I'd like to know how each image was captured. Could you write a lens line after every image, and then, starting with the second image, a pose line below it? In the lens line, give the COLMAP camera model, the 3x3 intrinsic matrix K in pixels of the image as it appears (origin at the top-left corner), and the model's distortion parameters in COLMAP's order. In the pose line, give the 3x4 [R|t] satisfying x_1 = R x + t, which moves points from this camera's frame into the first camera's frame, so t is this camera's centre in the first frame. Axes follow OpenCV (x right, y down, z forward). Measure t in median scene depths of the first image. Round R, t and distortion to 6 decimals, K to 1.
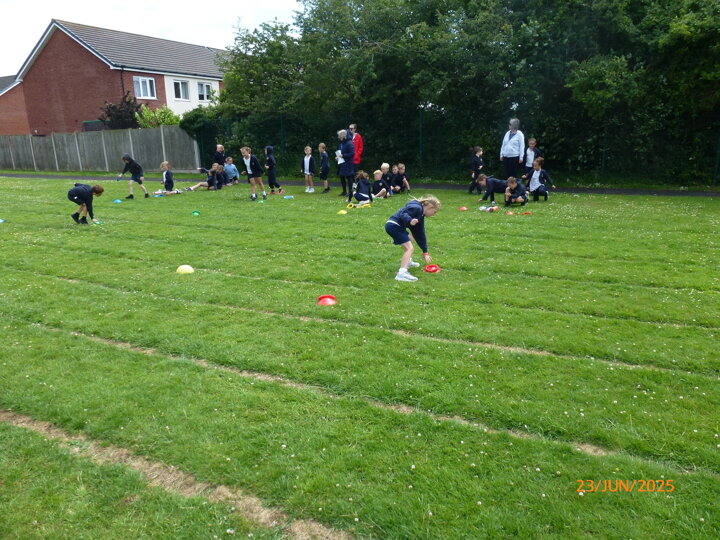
lens RADIAL K [[515.1, 0, 358.8], [0, 515.1, 268.1], [0, 0, 1]] dist [-0.048466, 0.018044]
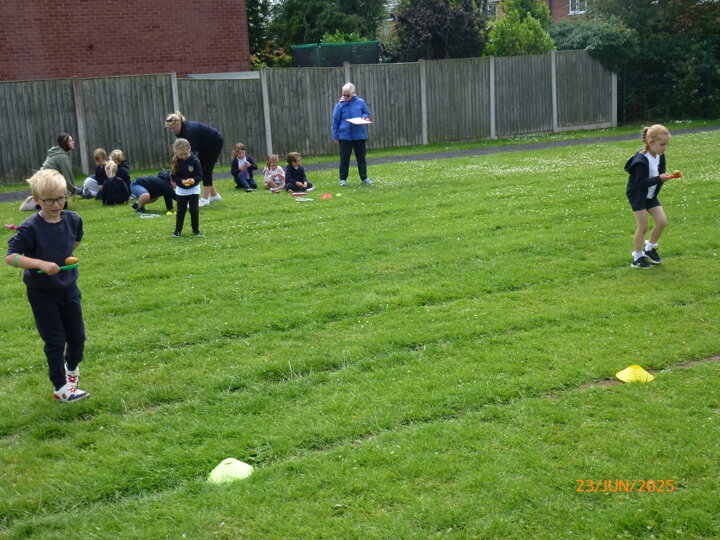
lens RADIAL K [[936.9, 0, 360.1], [0, 936.9, 270.6], [0, 0, 1]] dist [-0.021115, 0.000000]
pose [[0.567293, -0.181704, 0.803220, -1.310416], [0.245001, 0.968429, 0.046040, -0.131673], [-0.786227, 0.170672, 0.593901, 0.545996]]
